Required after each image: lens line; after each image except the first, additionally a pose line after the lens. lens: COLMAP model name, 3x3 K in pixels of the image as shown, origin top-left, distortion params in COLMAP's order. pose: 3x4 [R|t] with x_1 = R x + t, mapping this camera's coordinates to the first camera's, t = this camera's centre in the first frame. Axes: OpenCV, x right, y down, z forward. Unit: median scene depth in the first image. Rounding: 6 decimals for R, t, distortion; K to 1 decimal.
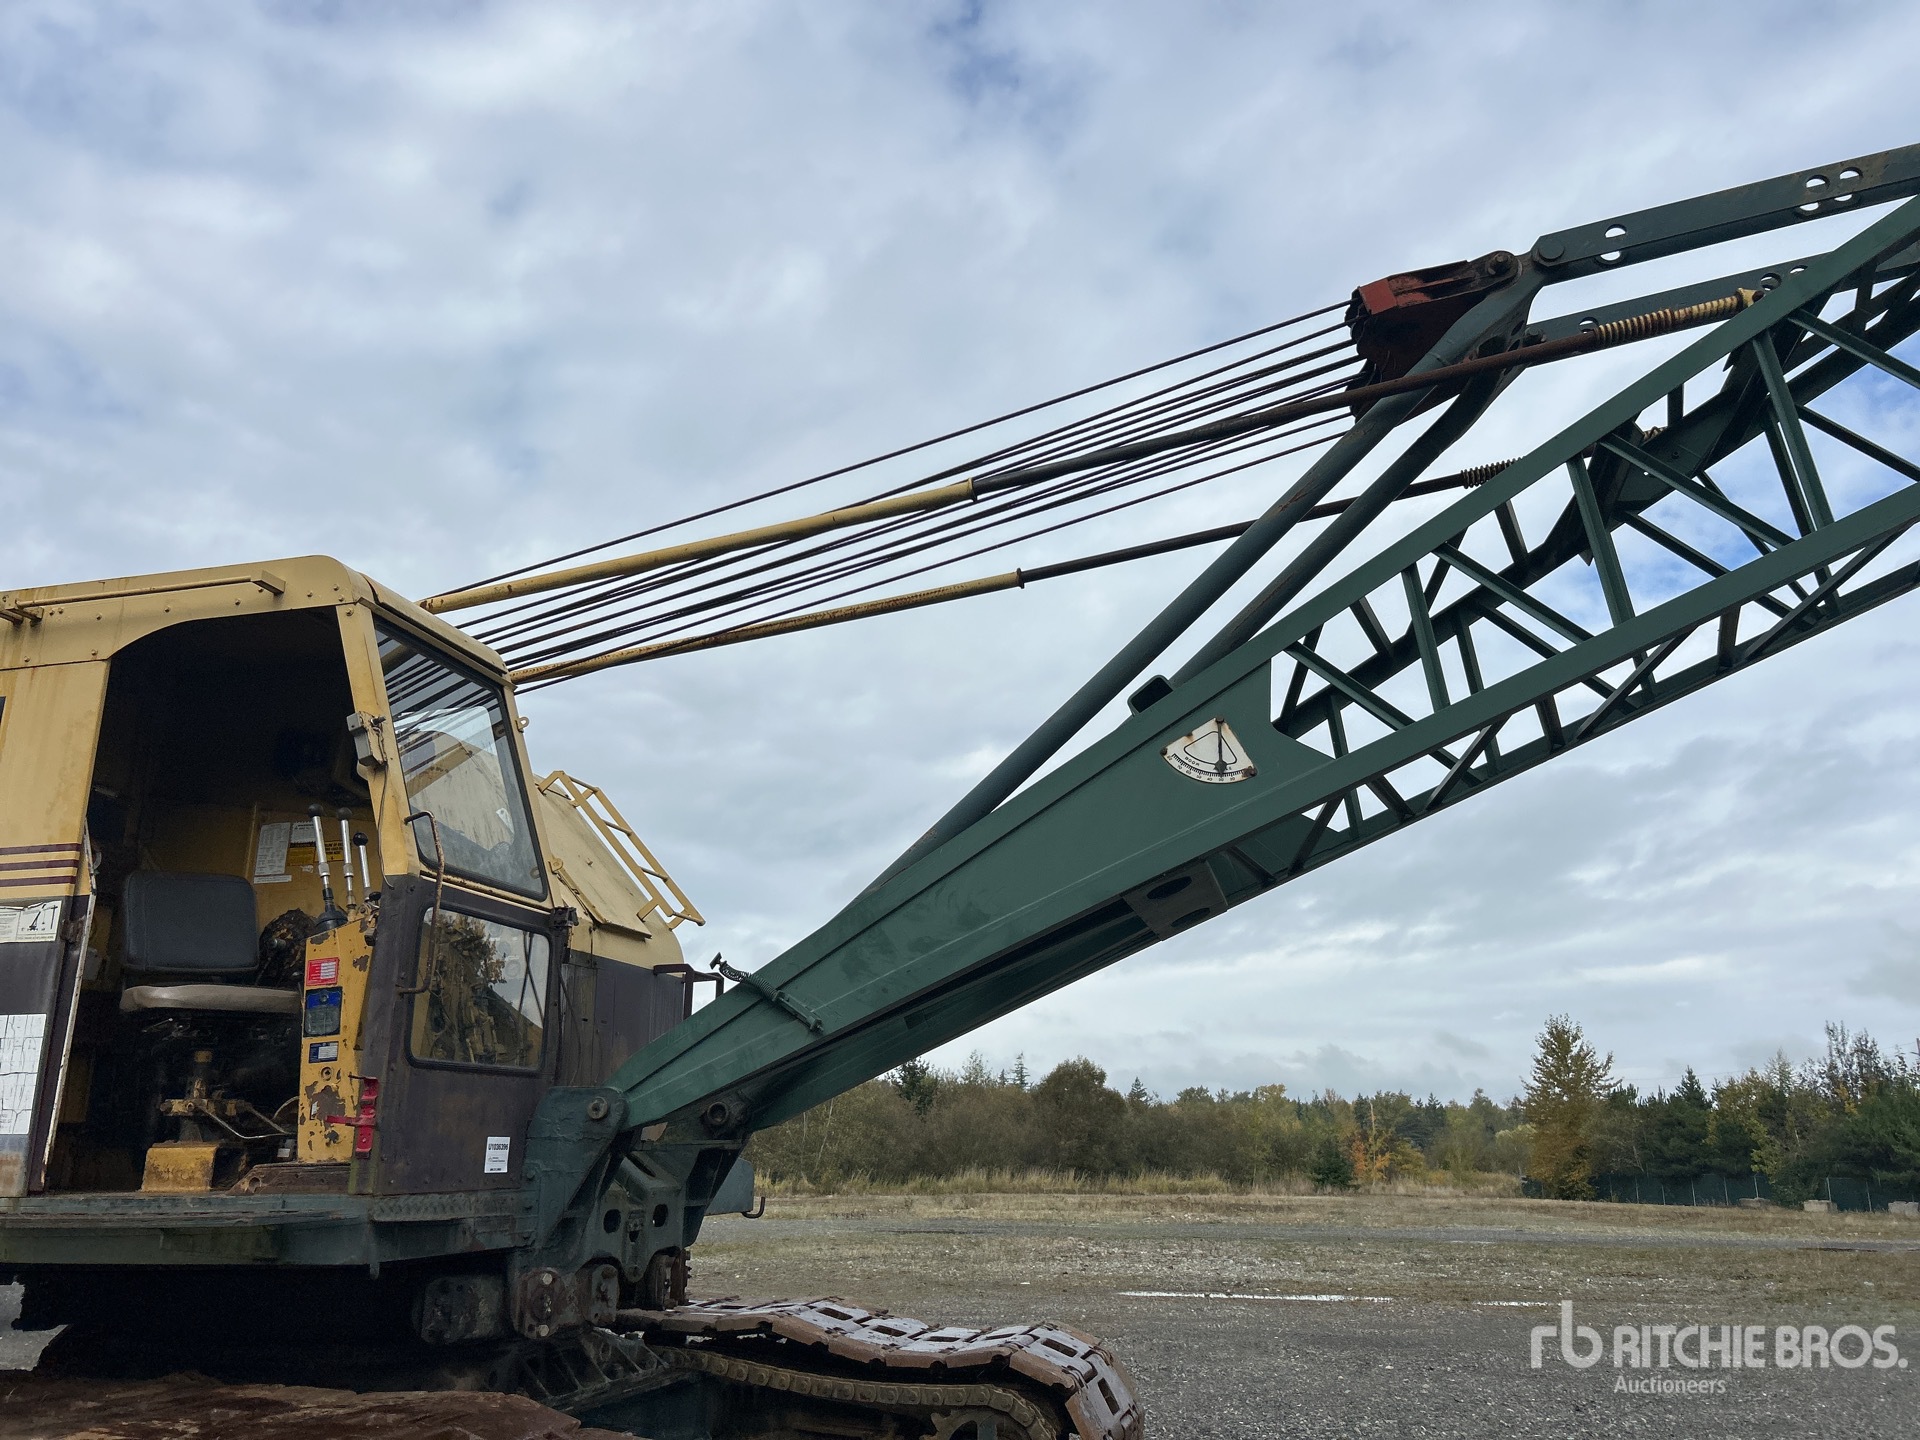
lens RADIAL K [[1437.8, 0, 967.4], [0, 1437.8, 731.1], [0, 0, 1]] dist [0.042404, -0.045923]
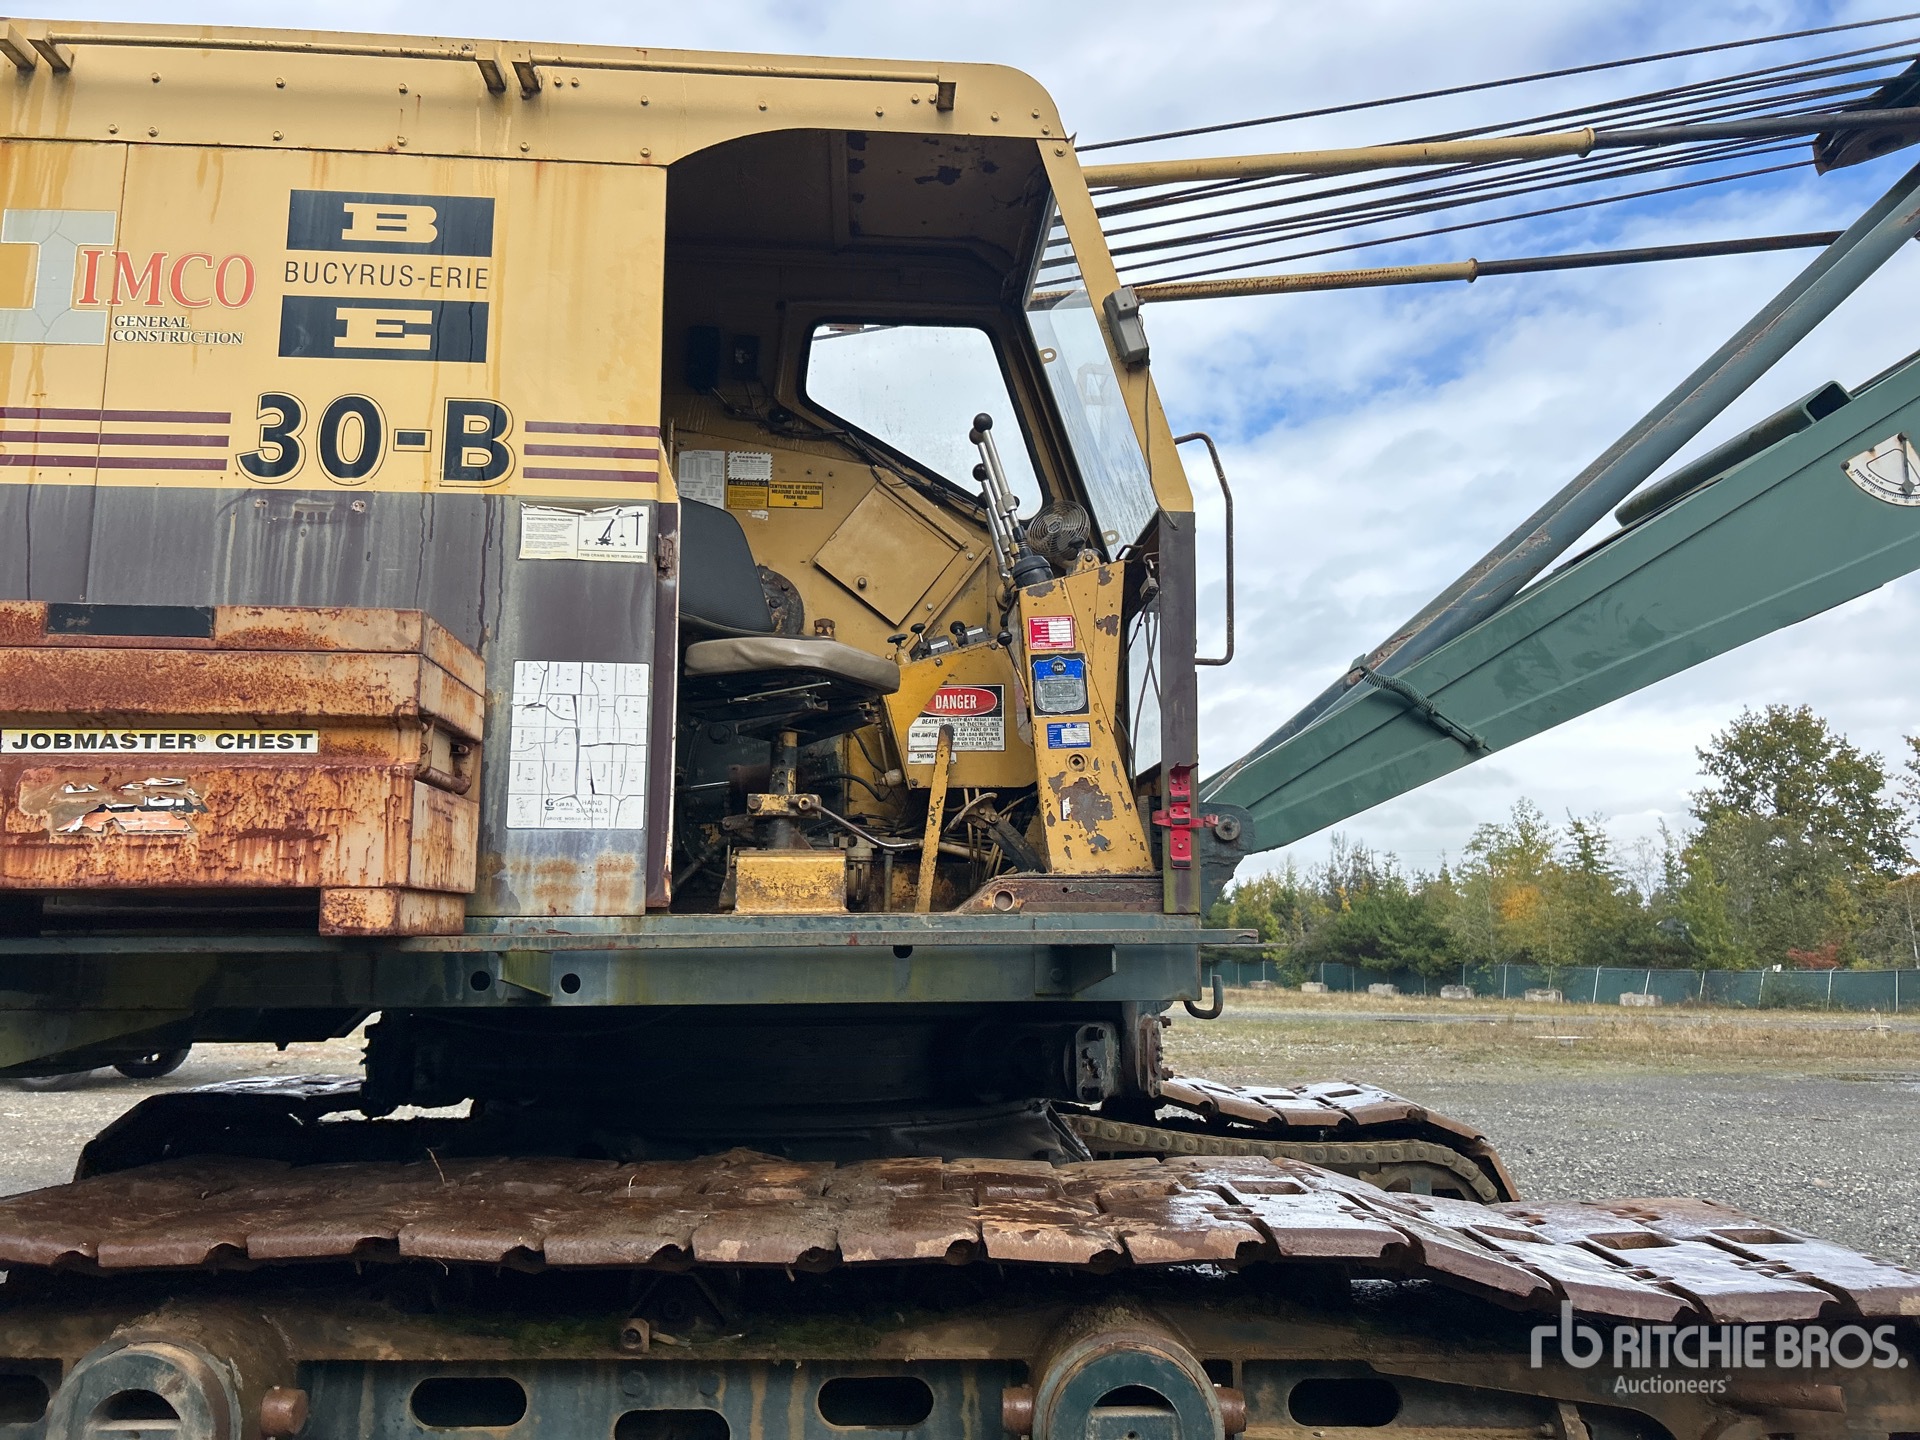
lens RADIAL K [[1437.8, 0, 978.8], [0, 1437.8, 706.5], [0, 0, 1]] dist [0.042404, -0.045923]
pose [[0.949825, 0.057594, 0.307432, -0.578481], [-0.094464, 0.989824, 0.106417, 0.104859], [-0.298175, -0.130119, 0.945601, 0.242604]]
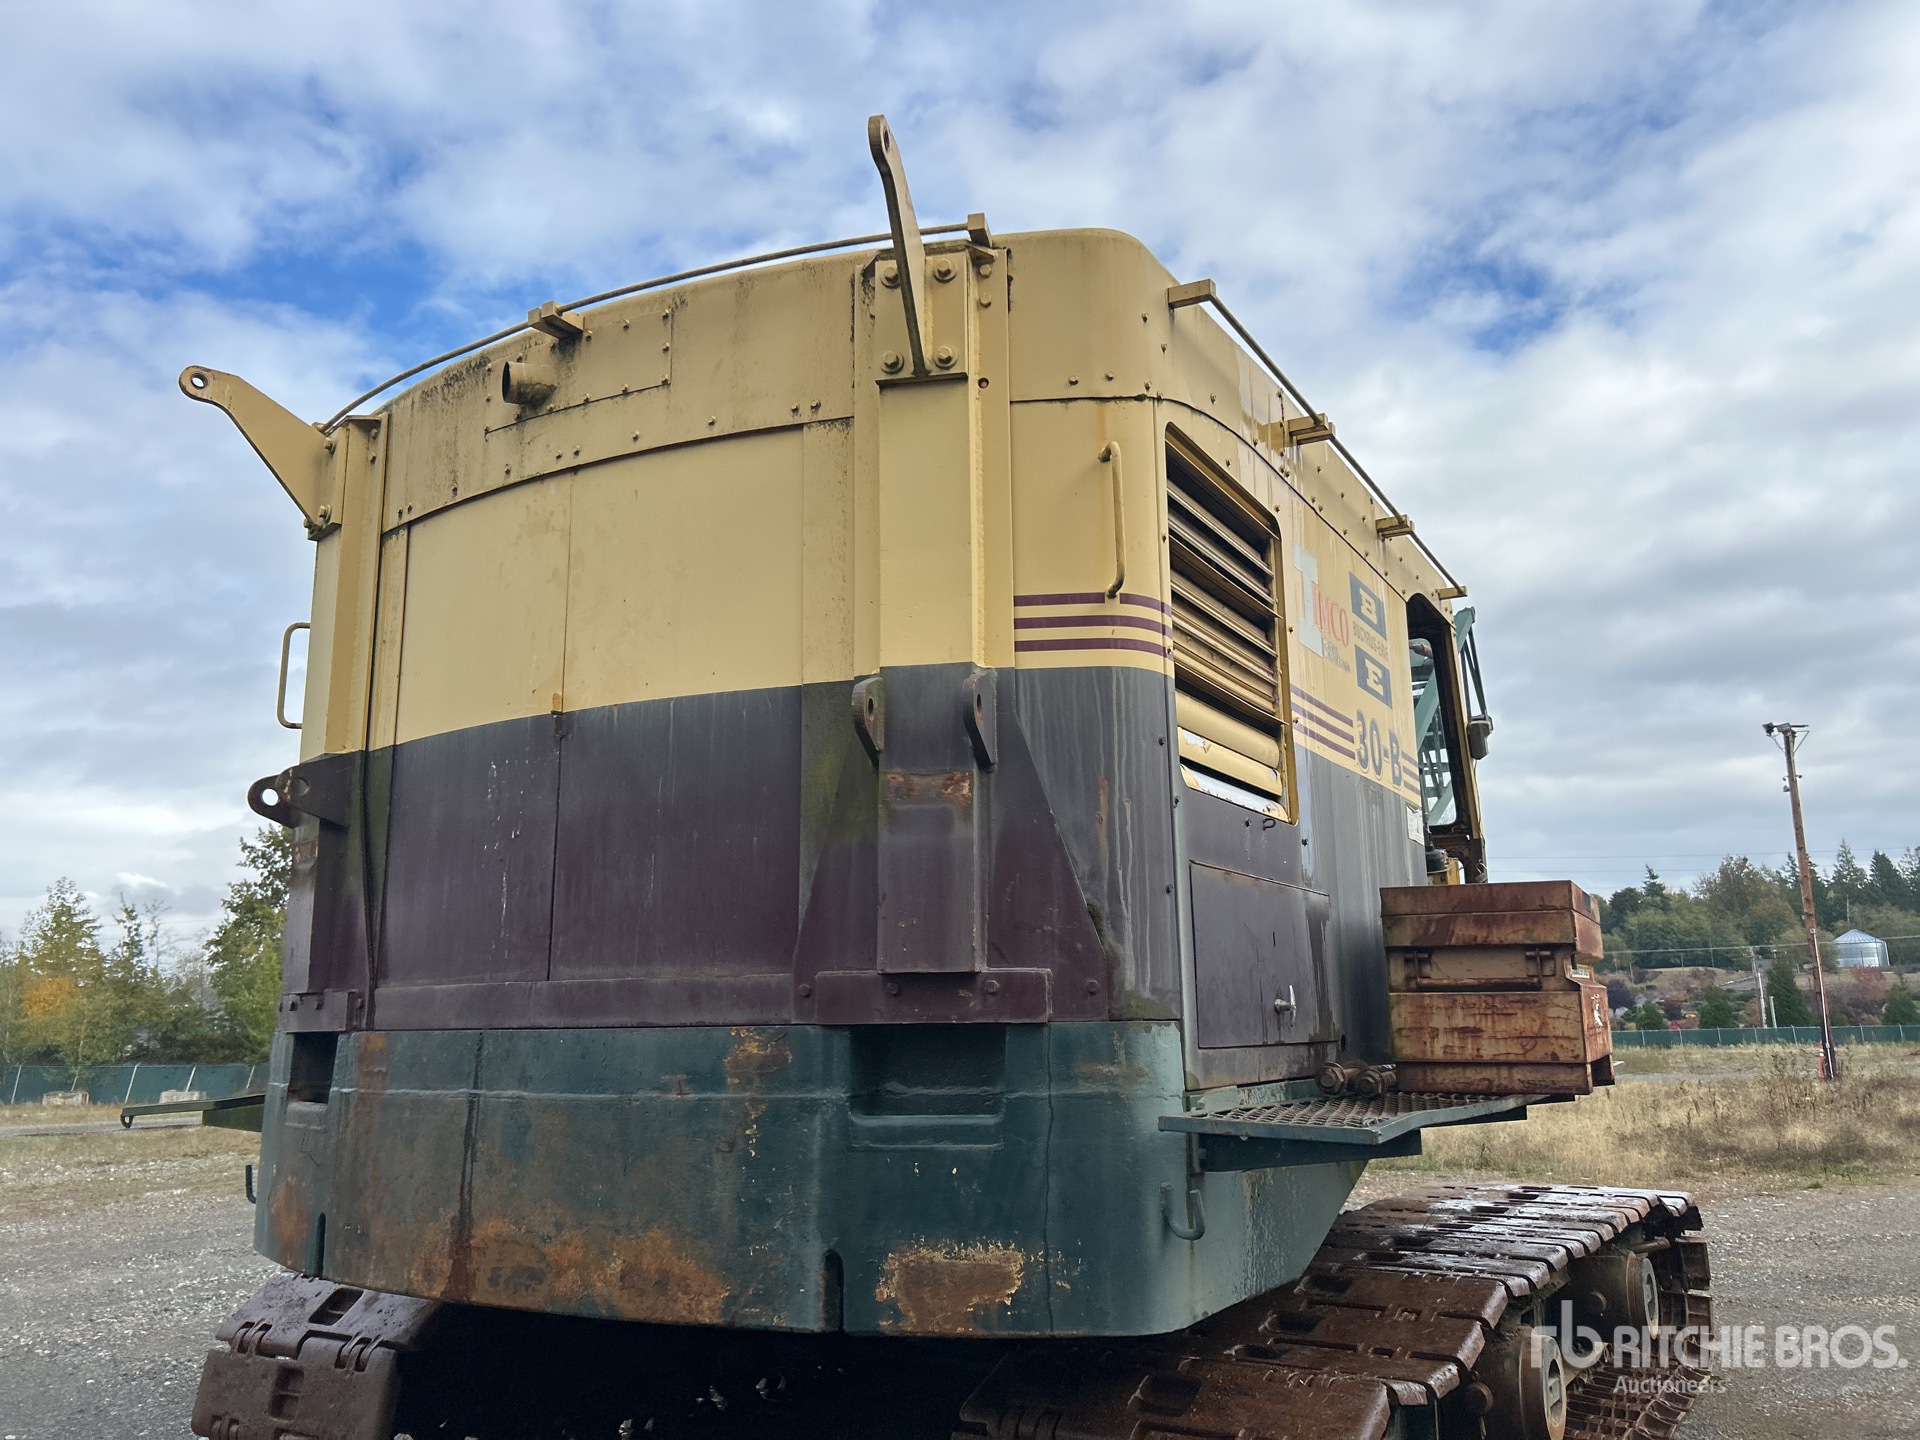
lens RADIAL K [[1437.8, 0, 961.7], [0, 1437.8, 710.0], [0, 0, 1]] dist [0.042404, -0.045923]
pose [[0.273525, 0.205492, 0.939658, -1.553649], [-0.258342, 0.956712, -0.134021, 0.245903], [-0.926522, -0.206095, 0.314772, 0.844199]]
